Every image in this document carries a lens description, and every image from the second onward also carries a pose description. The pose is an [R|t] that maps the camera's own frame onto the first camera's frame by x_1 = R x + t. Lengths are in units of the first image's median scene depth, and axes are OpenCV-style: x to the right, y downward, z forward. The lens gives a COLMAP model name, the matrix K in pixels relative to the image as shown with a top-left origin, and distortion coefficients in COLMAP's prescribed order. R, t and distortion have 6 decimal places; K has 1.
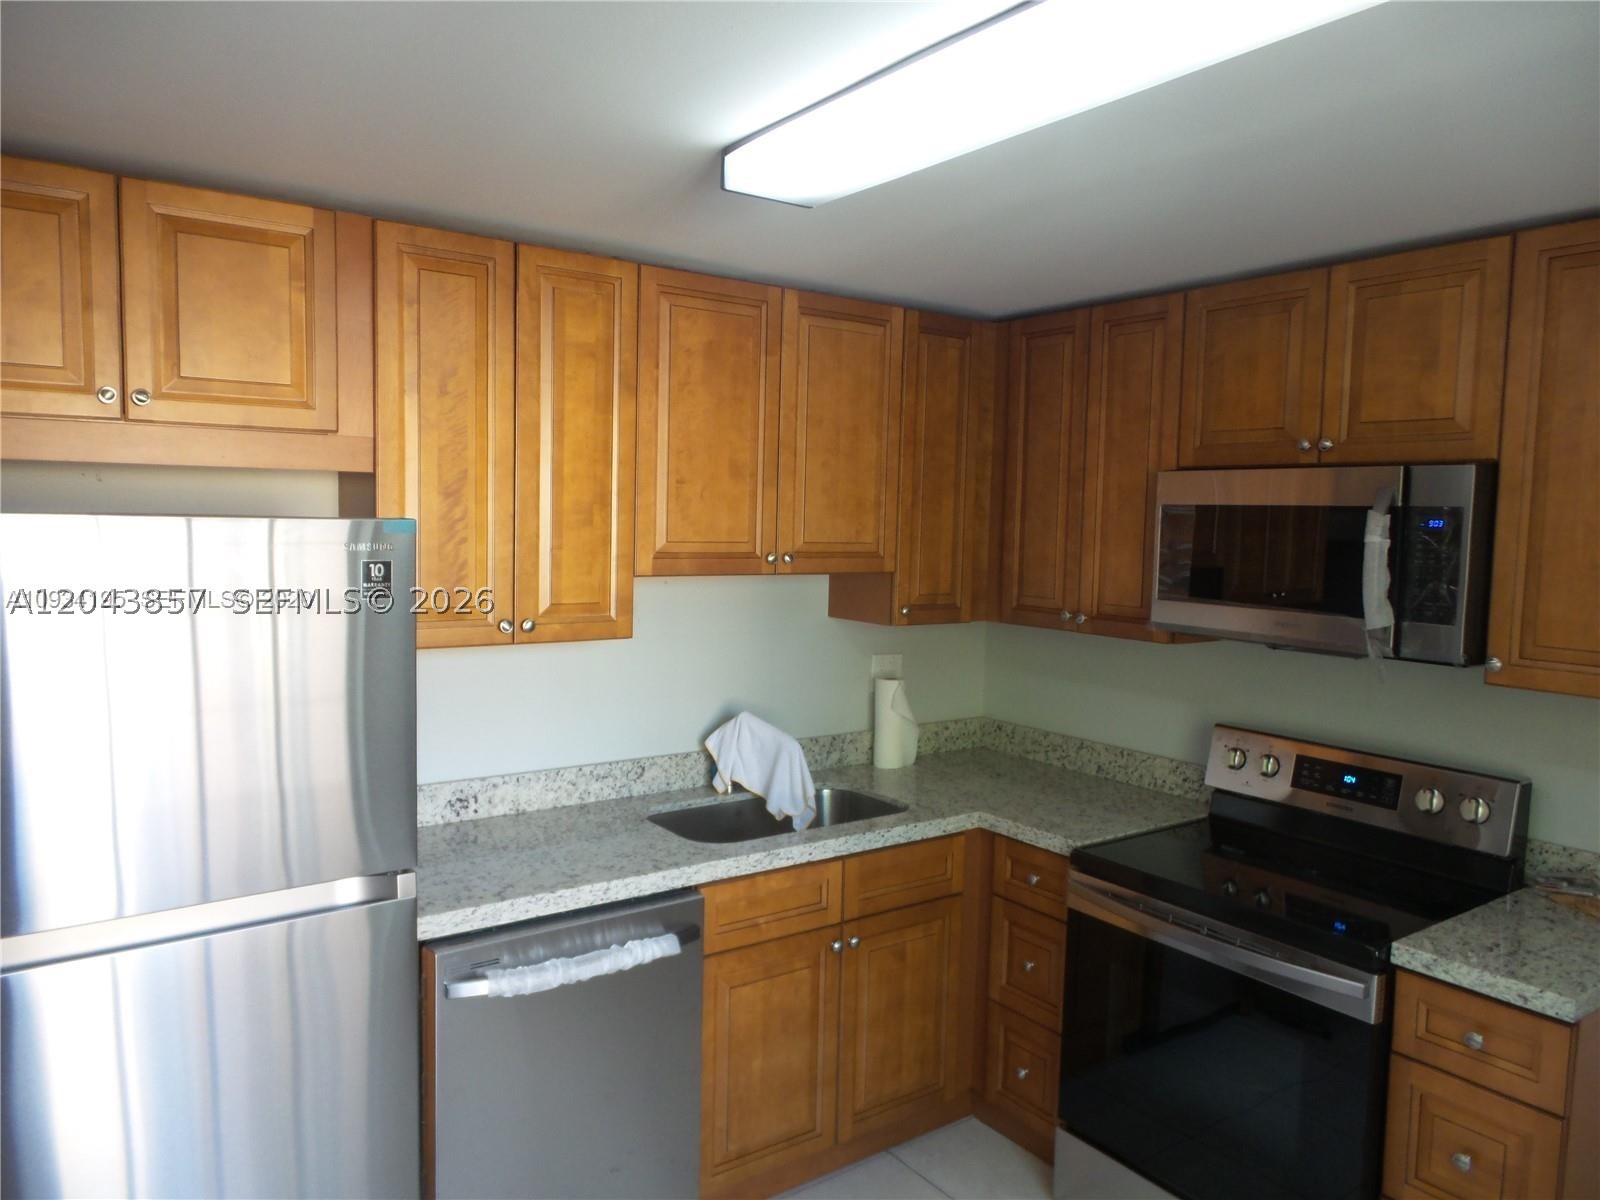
lens RADIAL K [[1108.2, 0, 754.7], [0, 1108.2, 606.6], [0, 0, 1]] dist [0.006157, -0.002736]
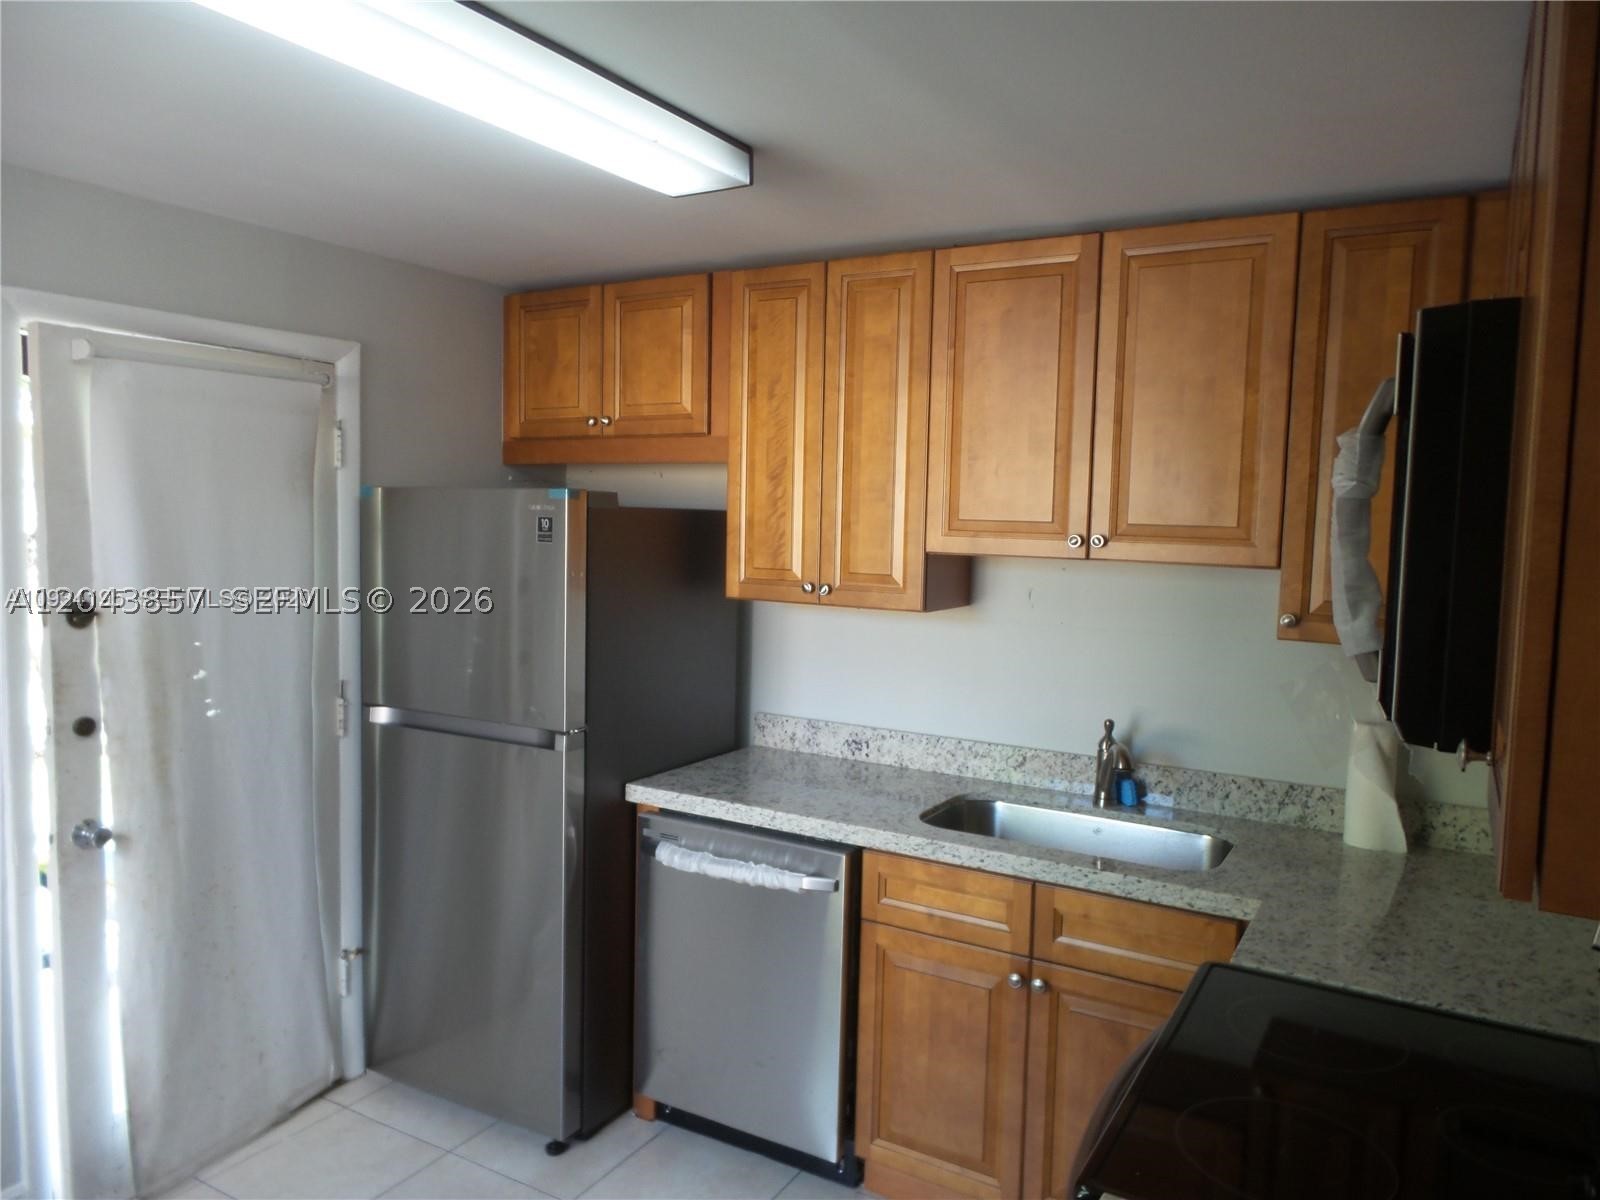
lens RADIAL K [[1108.2, 0, 798.3], [0, 1108.2, 599.8], [0, 0, 1]] dist [0.006157, -0.002736]
pose [[0.427626, 0.064471, -0.901654, 0.757350], [-0.089159, 0.995598, 0.028903, -0.002602], [0.899548, 0.068030, 0.431492, 0.437573]]
